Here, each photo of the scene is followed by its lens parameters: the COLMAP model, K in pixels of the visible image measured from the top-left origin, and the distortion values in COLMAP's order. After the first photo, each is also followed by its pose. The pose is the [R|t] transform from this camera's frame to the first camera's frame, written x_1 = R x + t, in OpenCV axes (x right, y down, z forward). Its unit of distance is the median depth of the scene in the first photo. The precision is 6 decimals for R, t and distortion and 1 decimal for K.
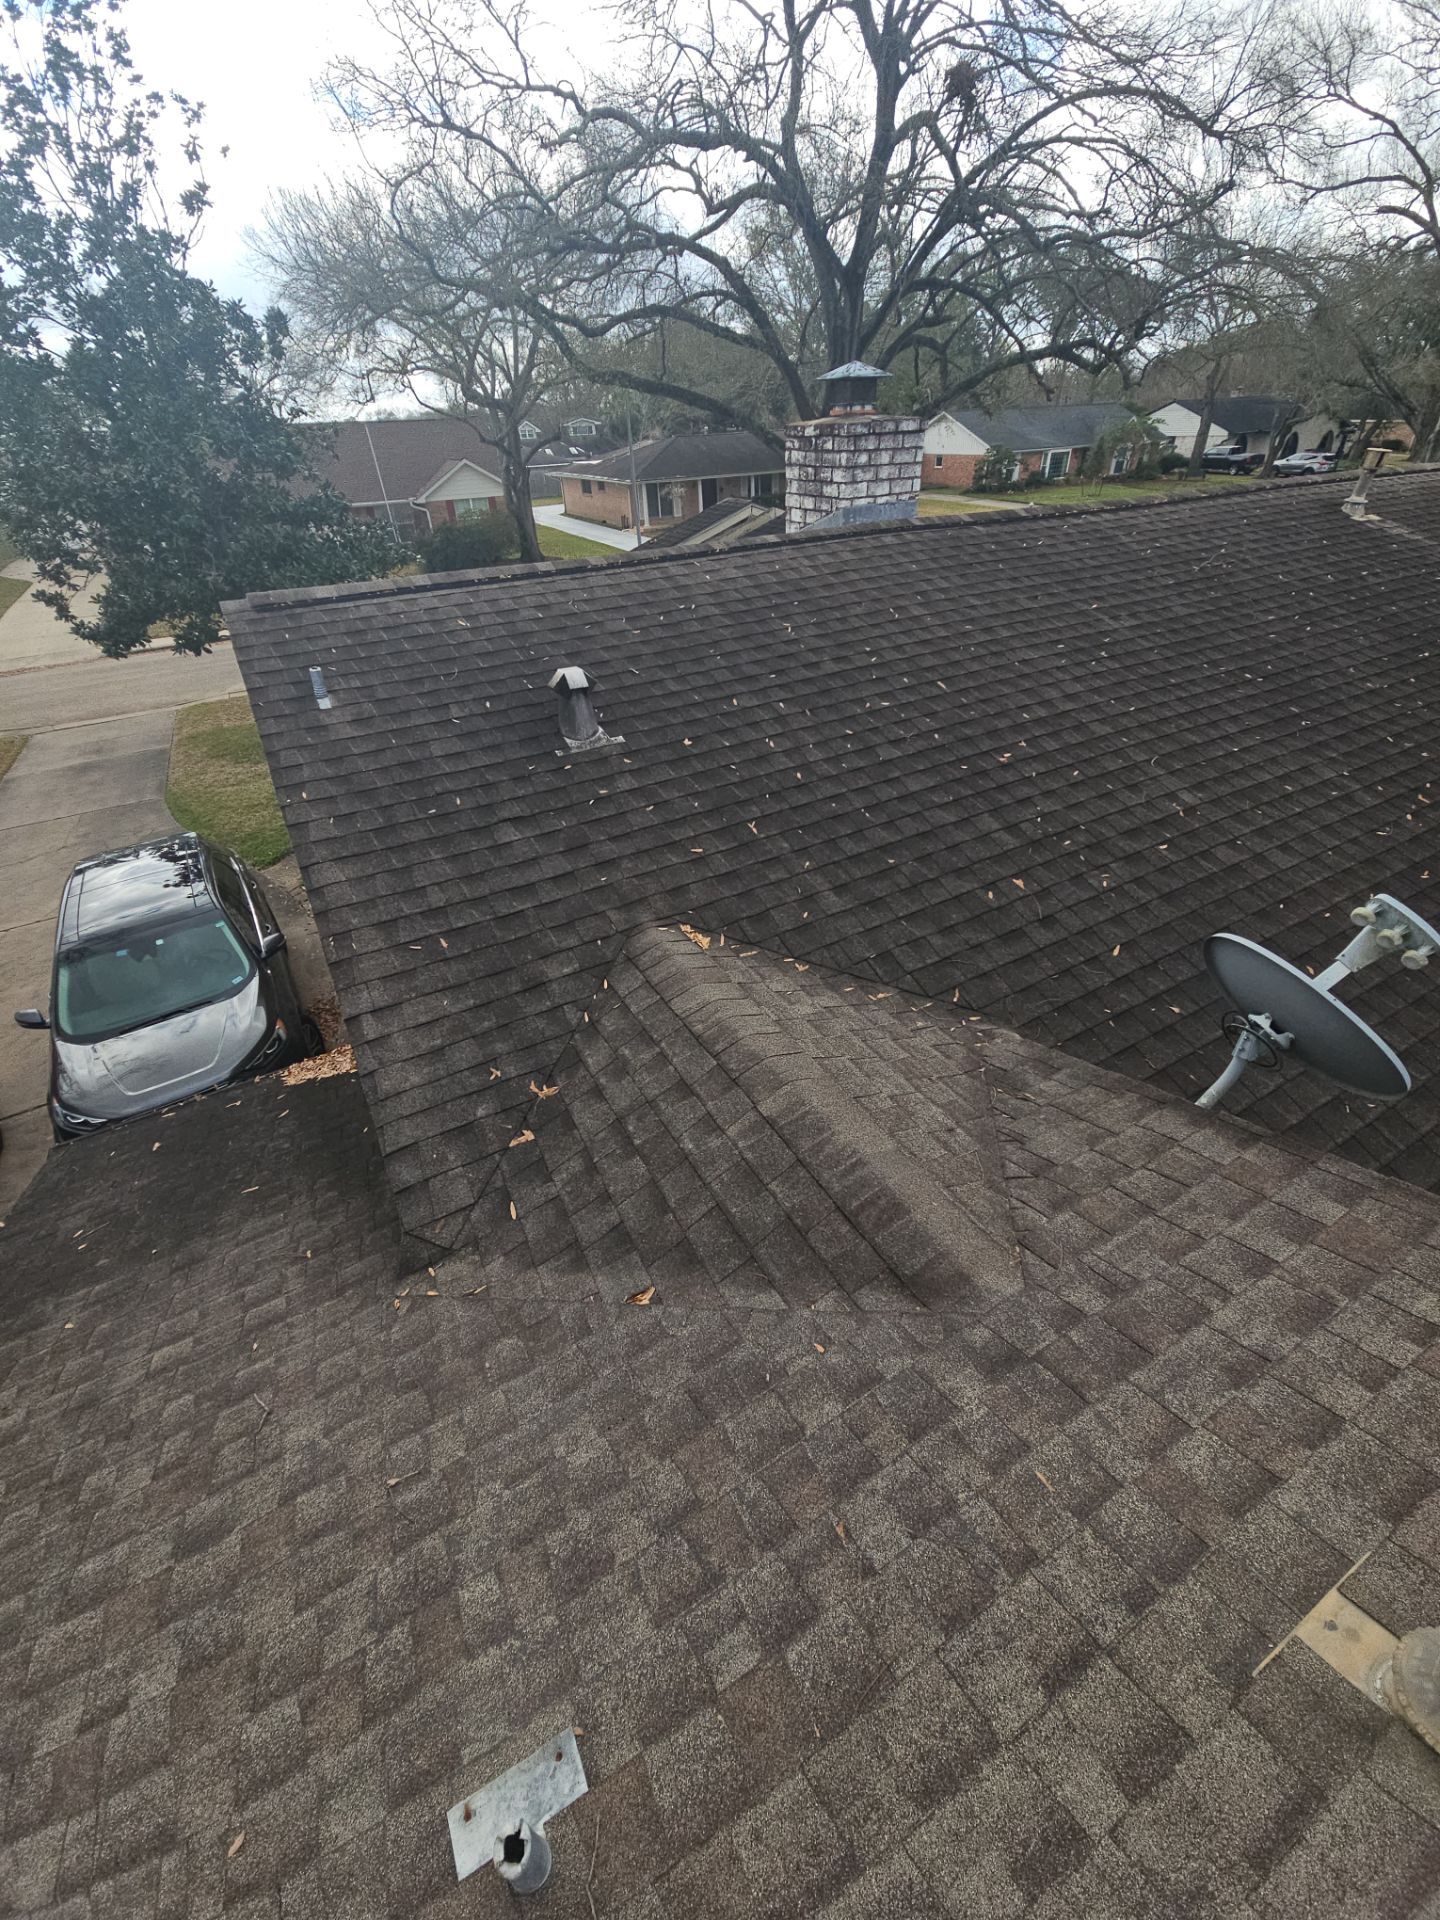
lens RADIAL K [[782.2, 0, 711.3], [0, 782.2, 940.9], [0, 0, 1]] dist [0.006803, -0.006551]
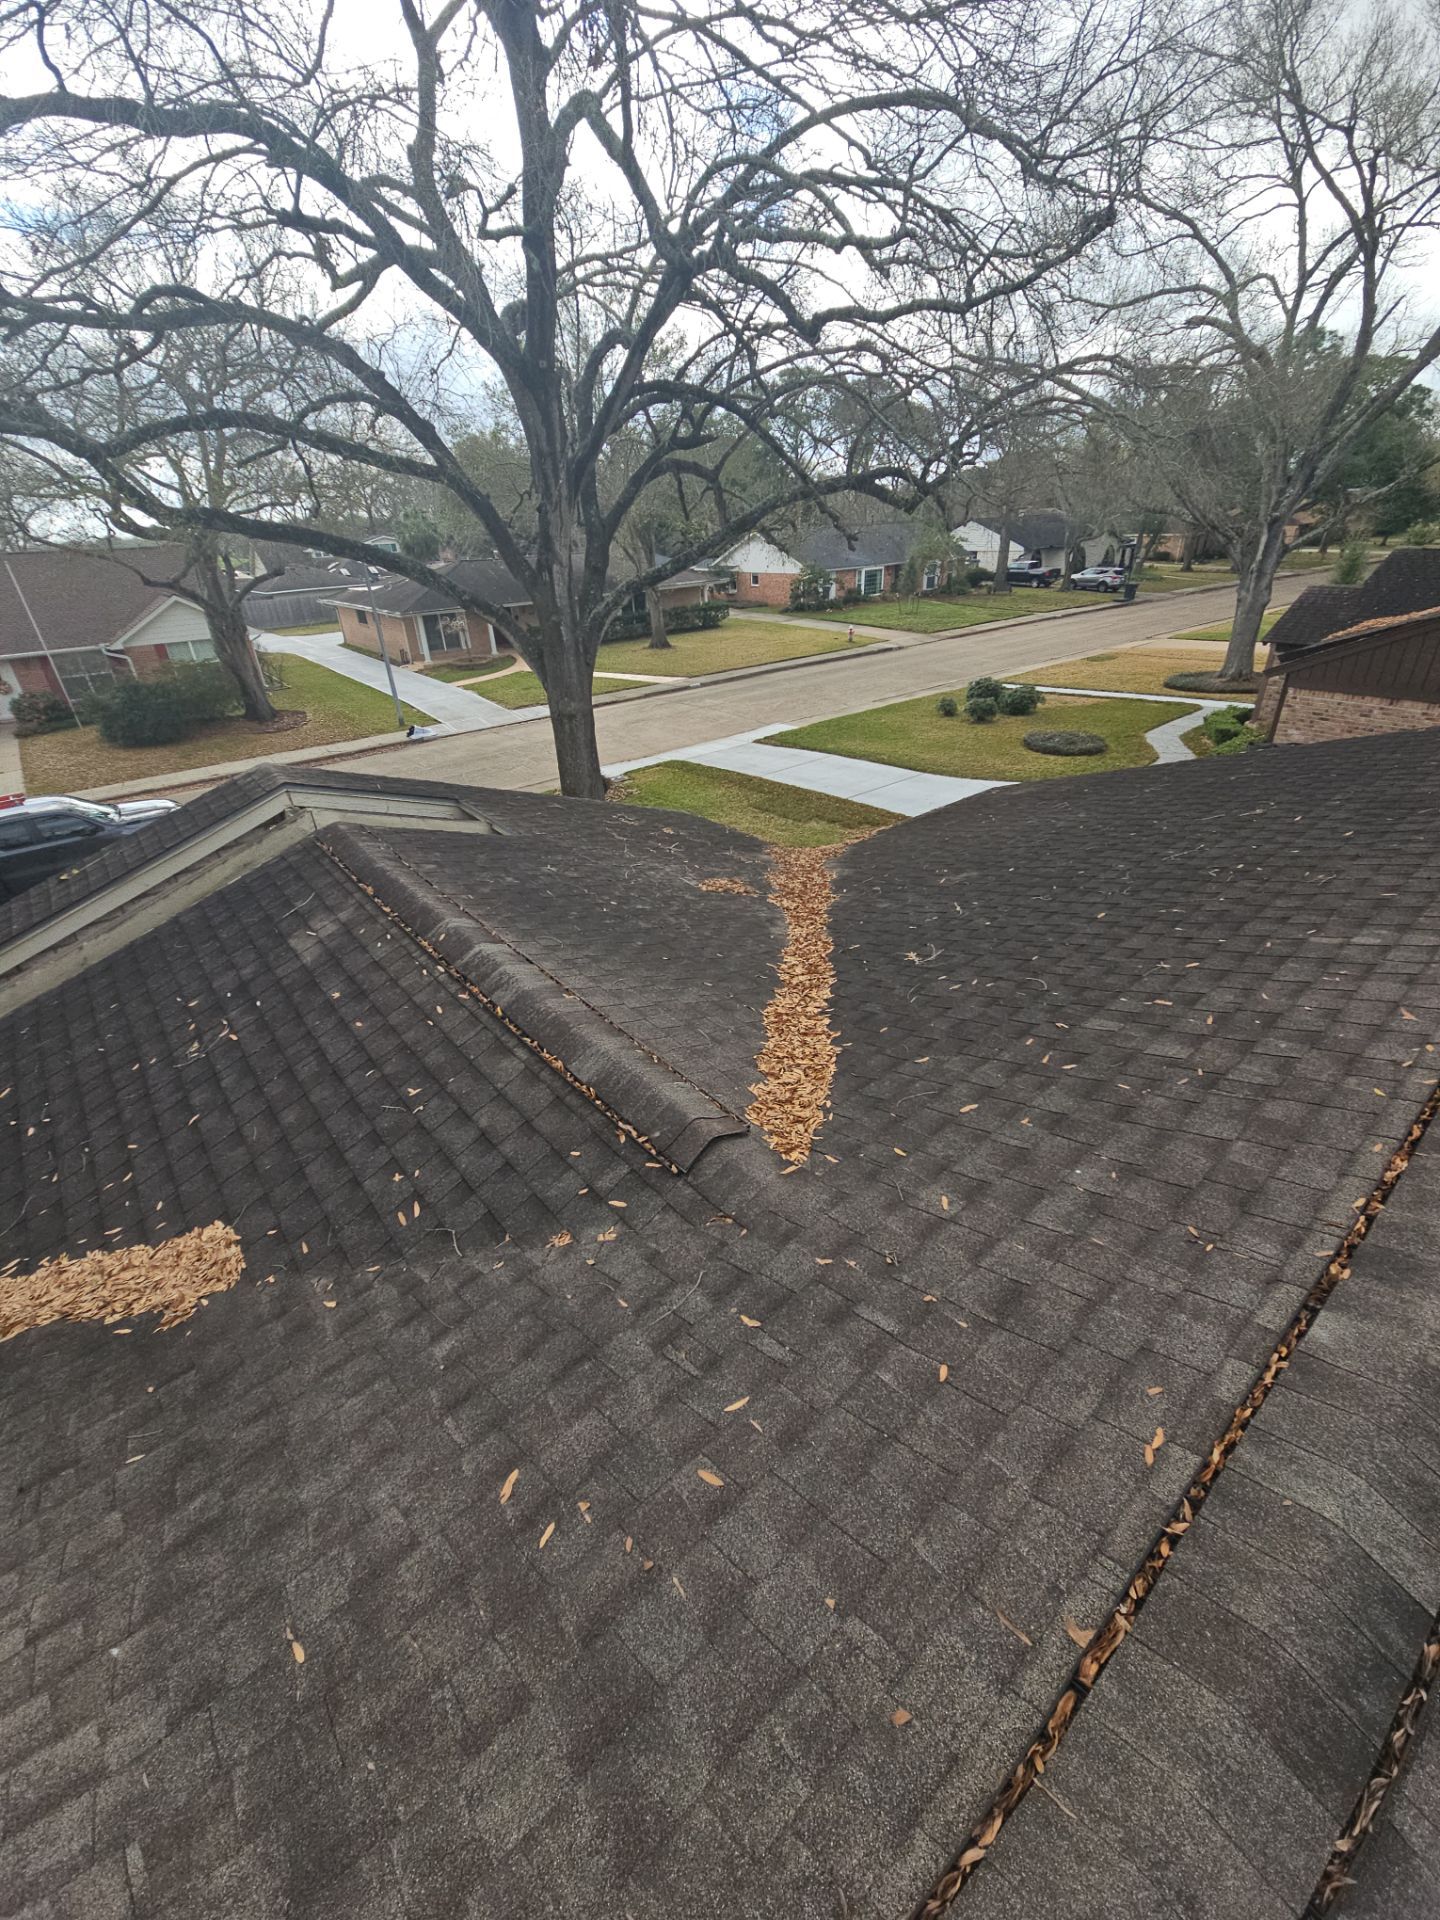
lens RADIAL K [[782.2, 0, 719.0], [0, 782.2, 946.9], [0, 0, 1]] dist [0.006803, -0.006551]
pose [[0.982432, -0.090373, 0.163280, 0.495715], [0.105985, 0.990326, -0.089564, -0.845228], [-0.153606, 0.105296, 0.982506, 1.079918]]
